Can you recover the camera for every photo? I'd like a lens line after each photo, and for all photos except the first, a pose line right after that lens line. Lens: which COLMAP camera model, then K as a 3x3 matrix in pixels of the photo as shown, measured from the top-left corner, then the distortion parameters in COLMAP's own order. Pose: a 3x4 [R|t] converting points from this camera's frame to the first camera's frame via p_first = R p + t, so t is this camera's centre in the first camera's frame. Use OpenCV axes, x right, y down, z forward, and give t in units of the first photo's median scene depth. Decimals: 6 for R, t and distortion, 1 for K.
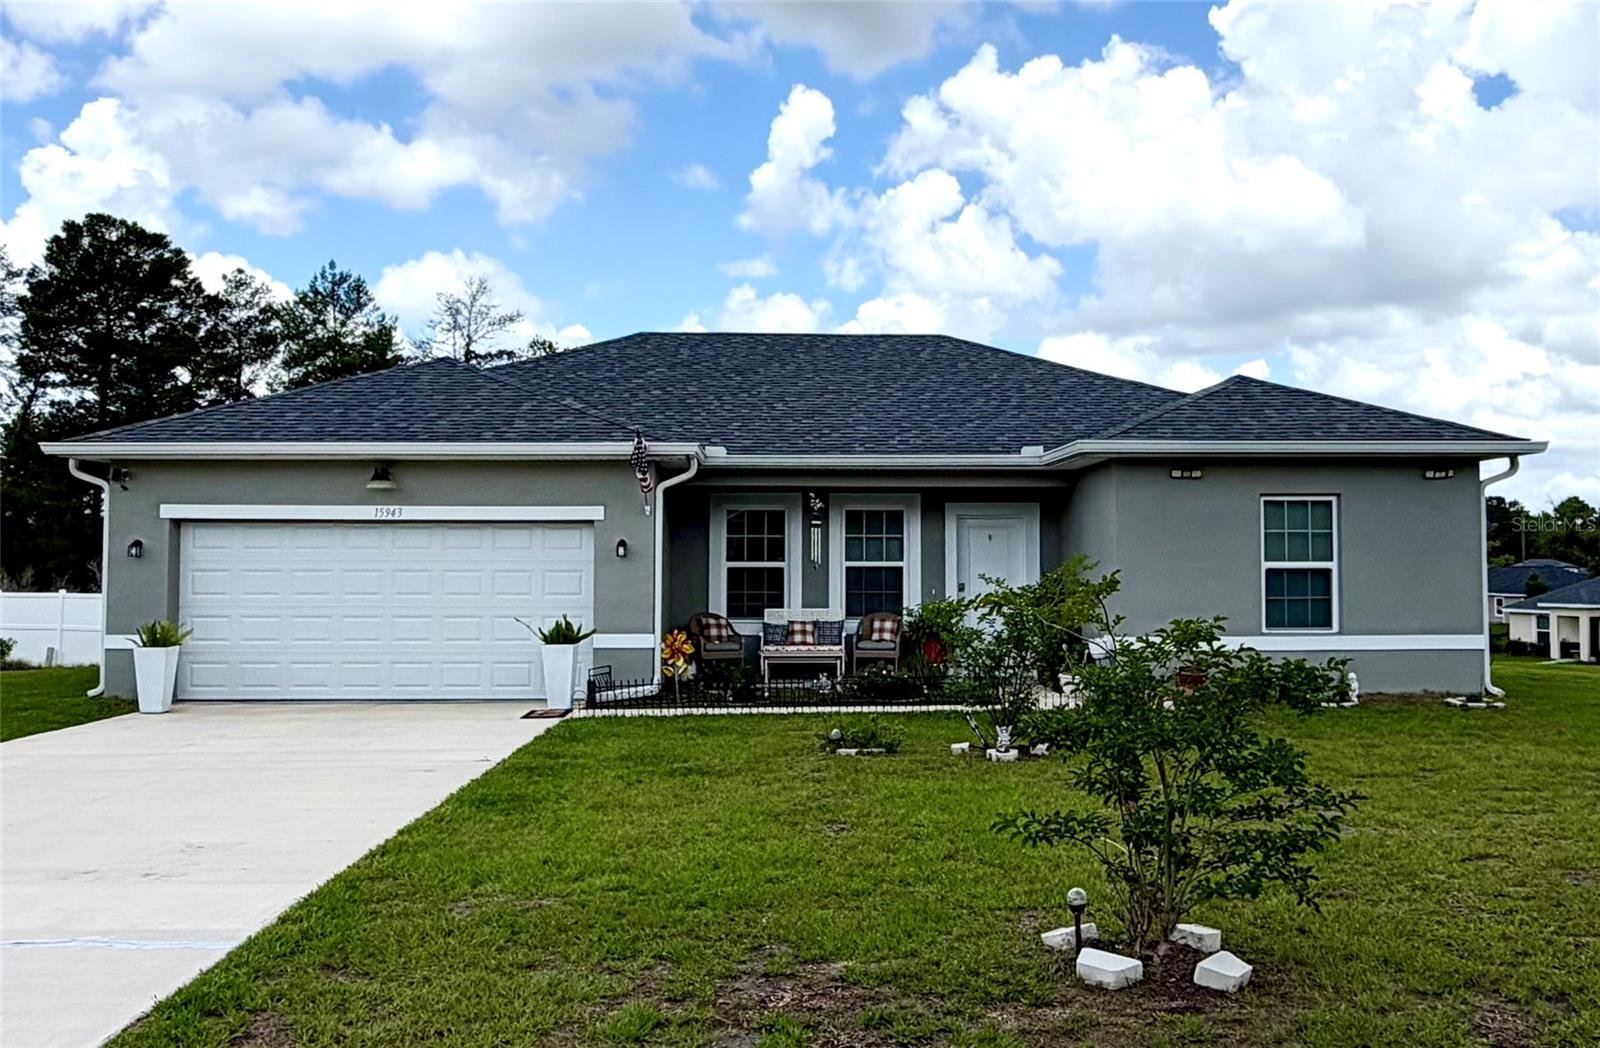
lens RADIAL K [[1532.0, 0, 856.5], [0, 1532.0, 518.5], [0, 0, 1]] dist [0.006950, -0.003997]
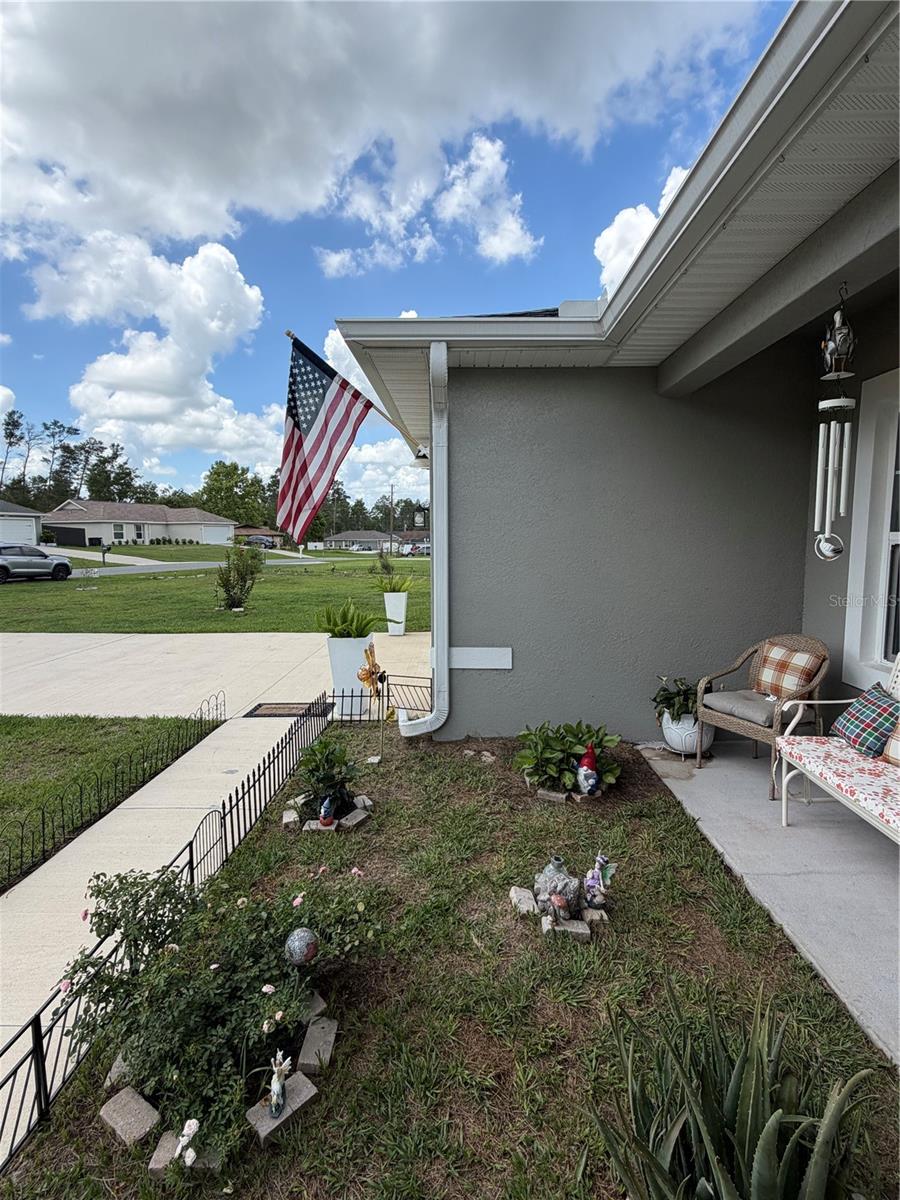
lens RADIAL K [[578.5, 0, 450.0], [0, 578.5, 600.0], [0, 0, 1]] dist [0.001190, 0.000155]
pose [[-0.065305, 0.099977, -0.992844, 0.096329], [0.032735, 0.994647, 0.098006, 0.027395], [0.997328, -0.026101, -0.068229, 0.901582]]
